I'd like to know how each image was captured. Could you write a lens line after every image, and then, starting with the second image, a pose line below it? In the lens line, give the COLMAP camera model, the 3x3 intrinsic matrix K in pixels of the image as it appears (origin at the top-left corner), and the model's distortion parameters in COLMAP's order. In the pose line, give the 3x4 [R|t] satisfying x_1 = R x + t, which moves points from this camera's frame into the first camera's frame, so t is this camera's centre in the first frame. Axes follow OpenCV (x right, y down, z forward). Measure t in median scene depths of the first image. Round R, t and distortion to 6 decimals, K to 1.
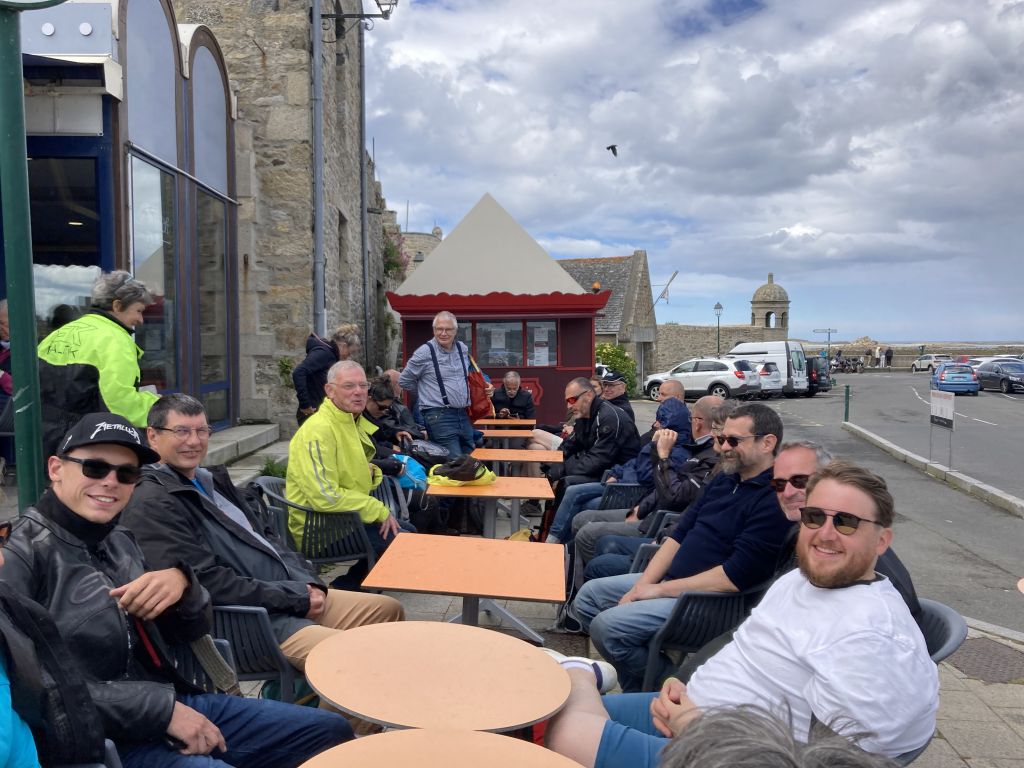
lens RADIAL K [[846.3, 0, 516.9], [0, 846.3, 382.8], [0, 0, 1]] dist [0.019036, -0.012787]
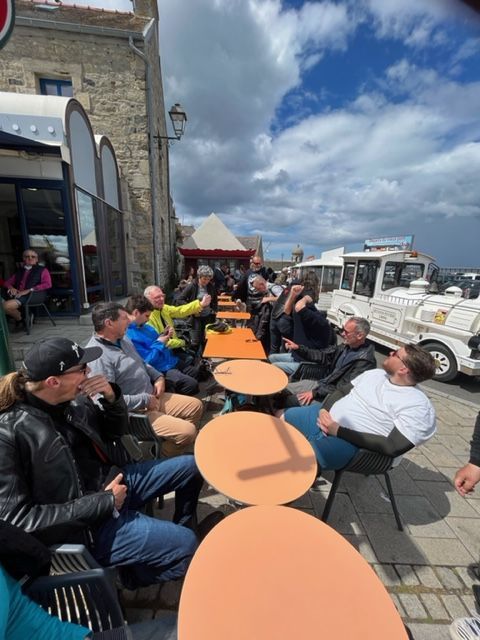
lens RADIAL K [[256.0, 0, 238.5], [0, 256.0, 321.9], [0, 0, 1]] dist [-0.001858, 0.000169]
pose [[0.996009, 0.008292, 0.088864, -0.038927], [-0.023761, 0.984377, 0.174465, -0.024027], [-0.086029, -0.175881, 0.980645, 0.126891]]
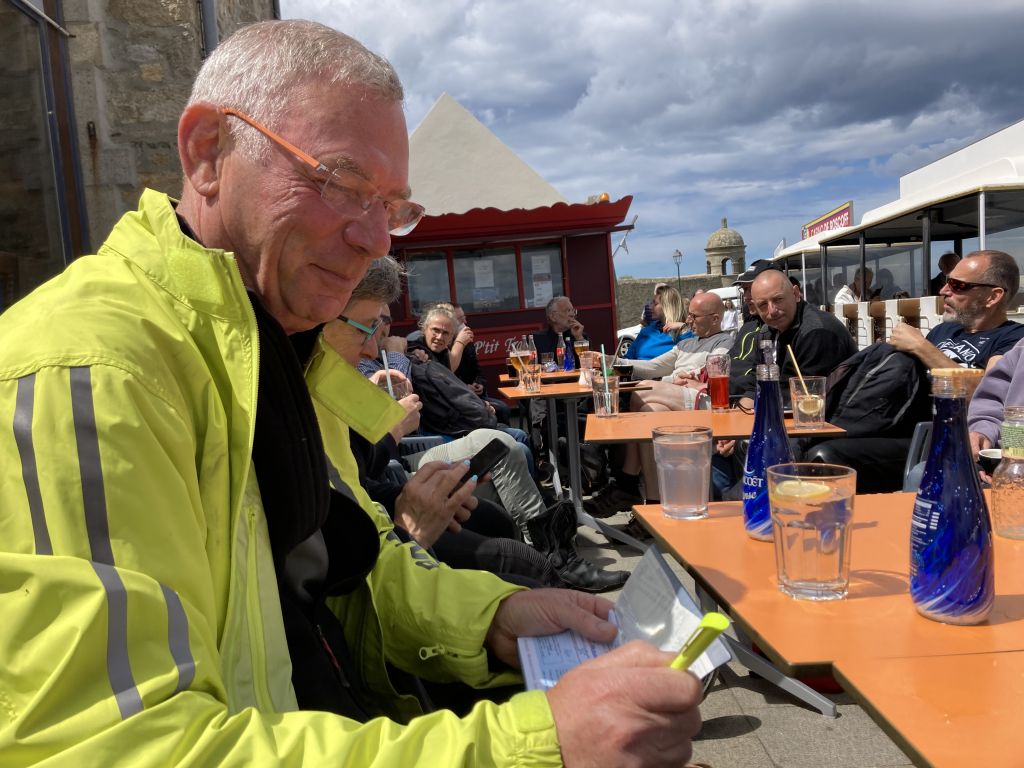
lens RADIAL K [[846.3, 0, 508.4], [0, 846.3, 385.6], [0, 0, 1]] dist [0.019036, -0.012787]
pose [[0.994727, -0.077601, 0.067060, -0.085512], [0.075364, 0.996532, 0.035265, 0.030869], [-0.069564, -0.030025, 0.997126, 0.386046]]
